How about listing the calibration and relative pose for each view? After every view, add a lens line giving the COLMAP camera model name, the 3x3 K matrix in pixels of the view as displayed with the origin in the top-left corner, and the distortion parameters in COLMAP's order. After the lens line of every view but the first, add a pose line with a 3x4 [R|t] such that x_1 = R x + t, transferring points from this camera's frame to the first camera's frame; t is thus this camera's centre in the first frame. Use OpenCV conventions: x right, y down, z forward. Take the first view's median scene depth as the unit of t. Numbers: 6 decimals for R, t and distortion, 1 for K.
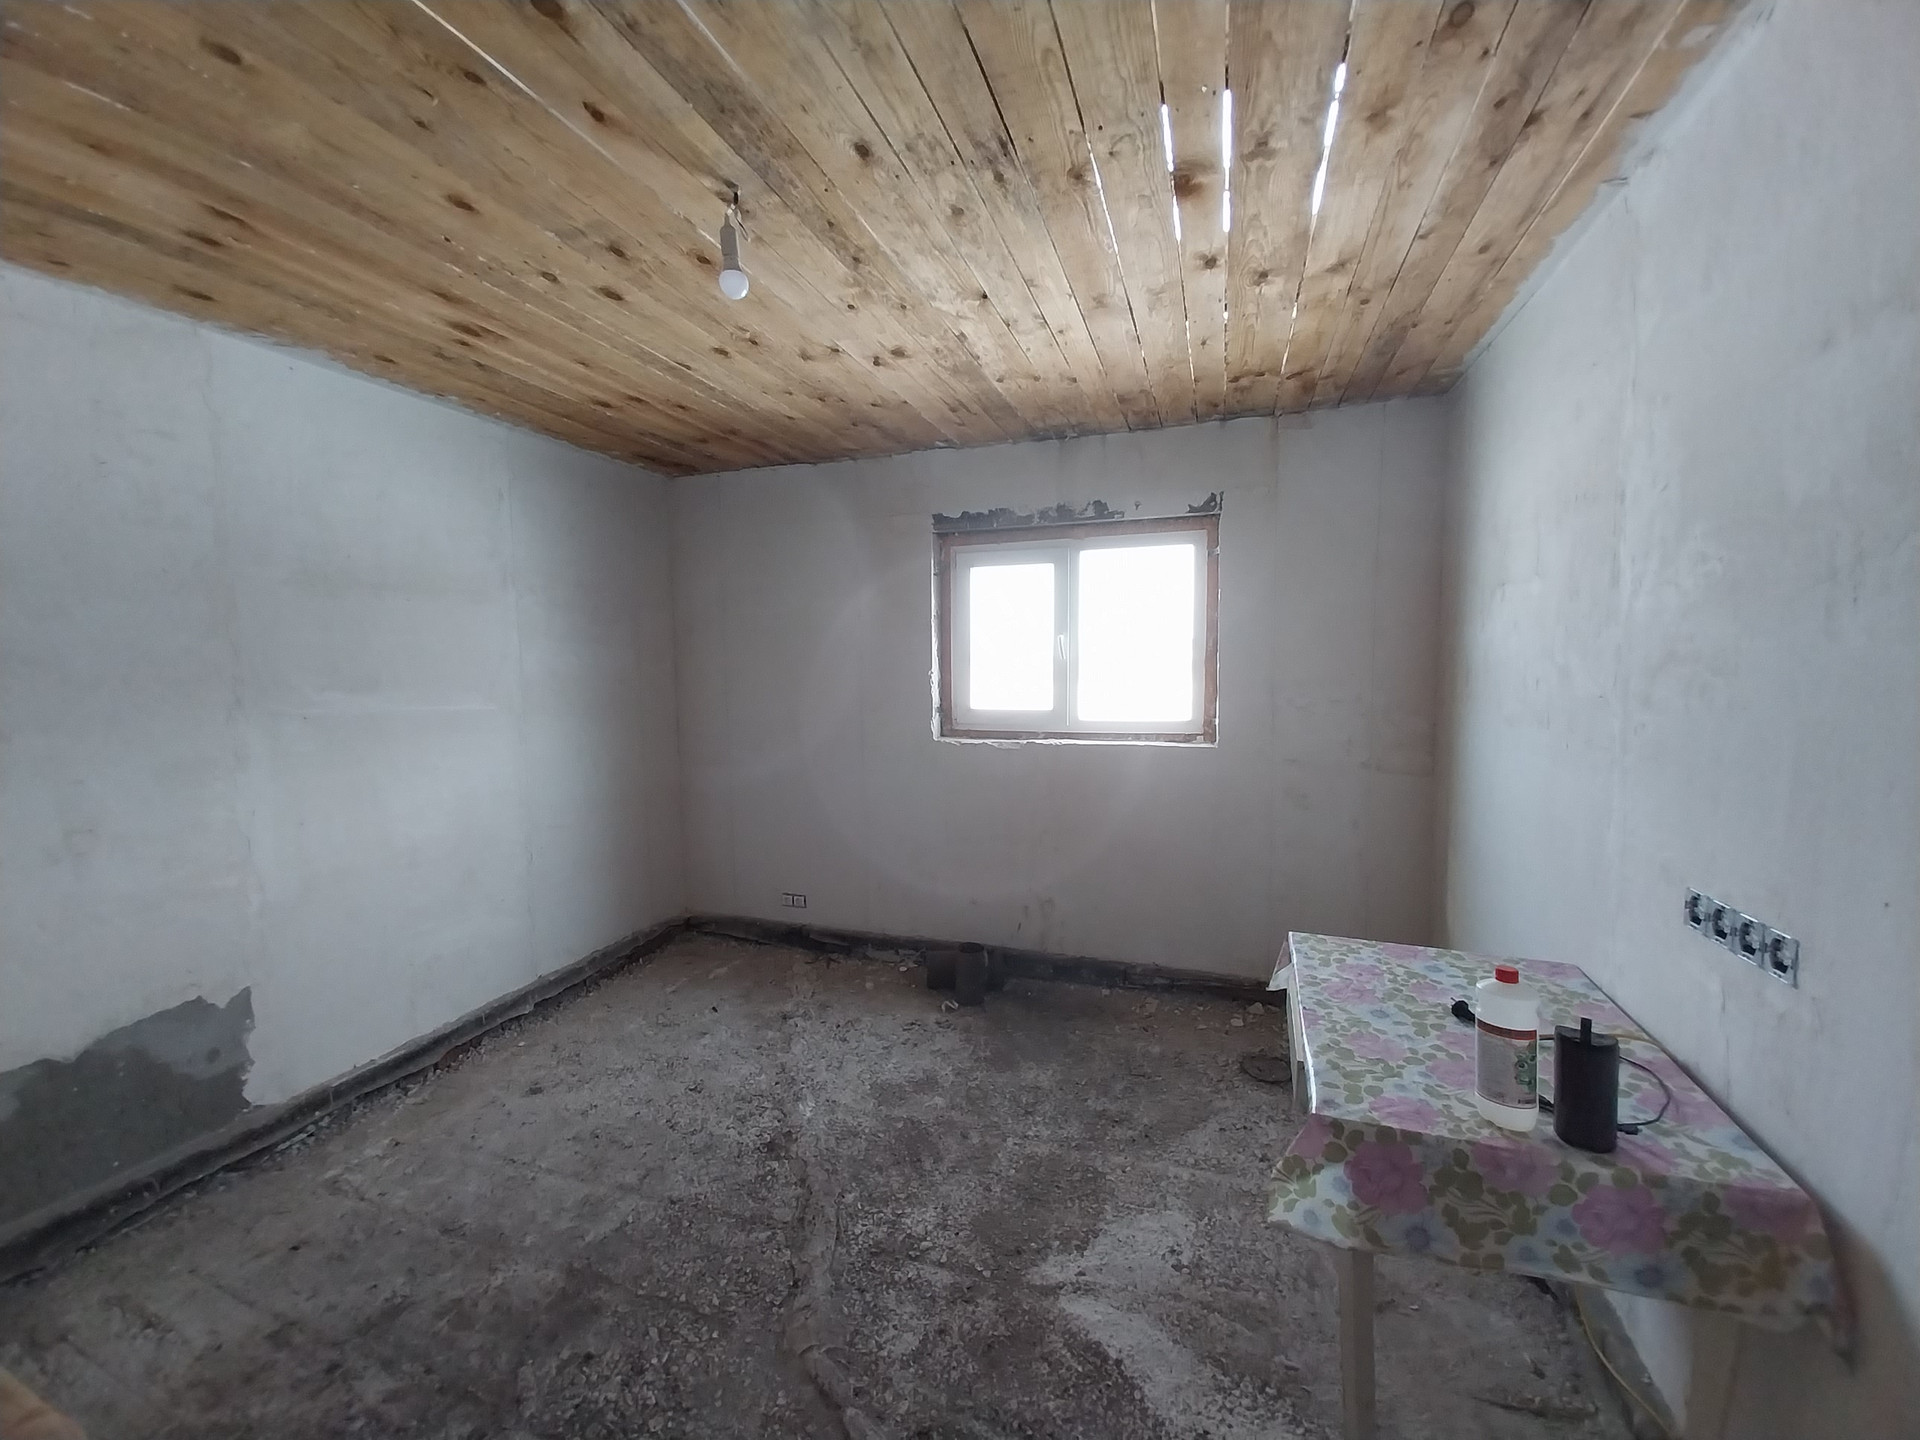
lens RADIAL K [[724.7, 0, 964.6], [0, 724.7, 720.1], [0, 0, 1]] dist [0.010992, -0.000117]
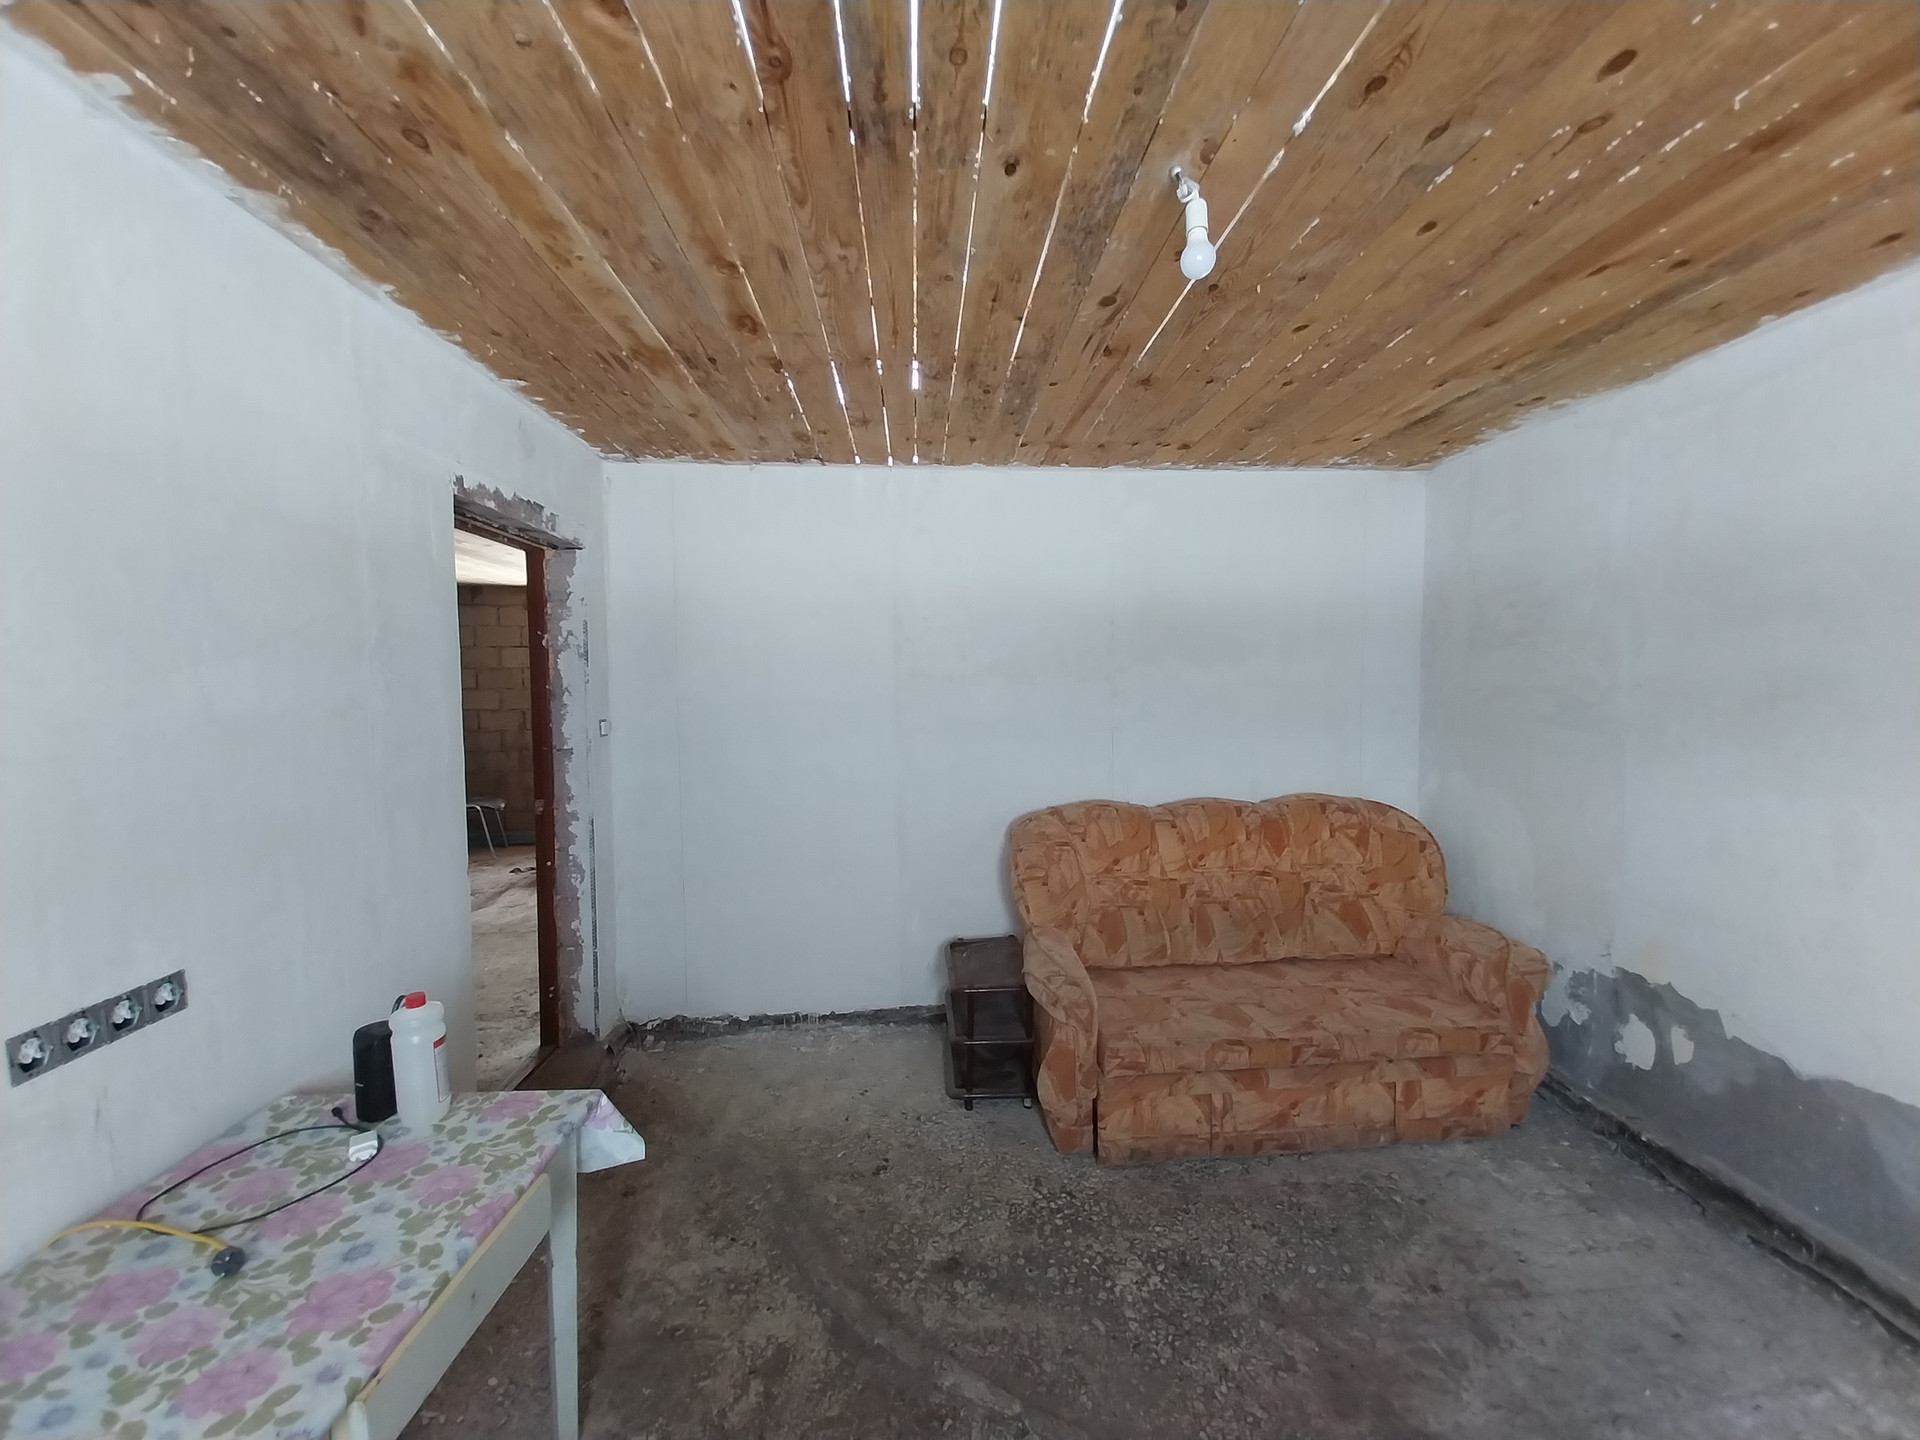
lens RADIAL K [[724.7, 0, 964.6], [0, 724.7, 720.1], [0, 0, 1]] dist [0.010992, -0.000117]
pose [[-0.911847, 0.043900, -0.408176, 0.302341], [-0.008976, 0.991896, 0.126732, -0.188954], [0.410432, 0.119224, -0.904064, 1.779257]]
